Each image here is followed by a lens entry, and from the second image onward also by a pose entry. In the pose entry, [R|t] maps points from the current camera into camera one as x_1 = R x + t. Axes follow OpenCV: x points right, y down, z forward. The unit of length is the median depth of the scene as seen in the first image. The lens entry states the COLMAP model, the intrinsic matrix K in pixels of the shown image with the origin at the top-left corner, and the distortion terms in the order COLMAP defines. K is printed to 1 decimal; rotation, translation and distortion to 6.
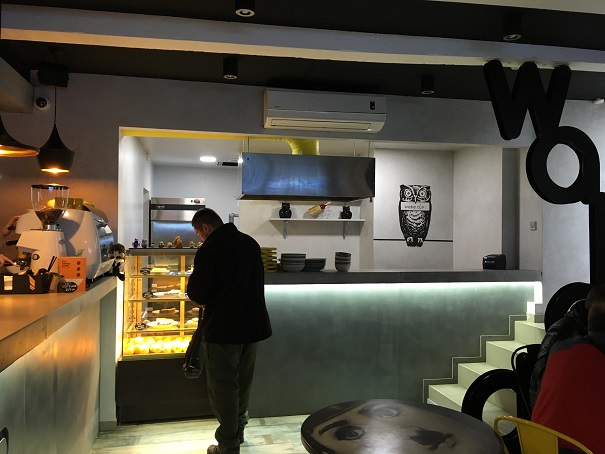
lens RADIAL K [[512.4, 0, 302.1], [0, 512.4, 226.0], [0, 0, 1]] dist [-0.008944, 0.001386]
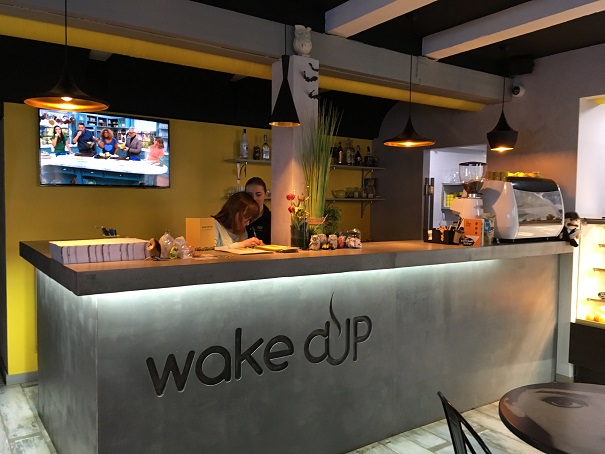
lens RADIAL K [[512.4, 0, 302.3], [0, 512.4, 227.9], [0, 0, 1]] dist [-0.008944, 0.001386]
pose [[0.378479, 0.053393, -0.924069, 0.535962], [0.003989, 0.998232, 0.059312, 0.004862], [0.925601, -0.026135, 0.377596, 0.110808]]
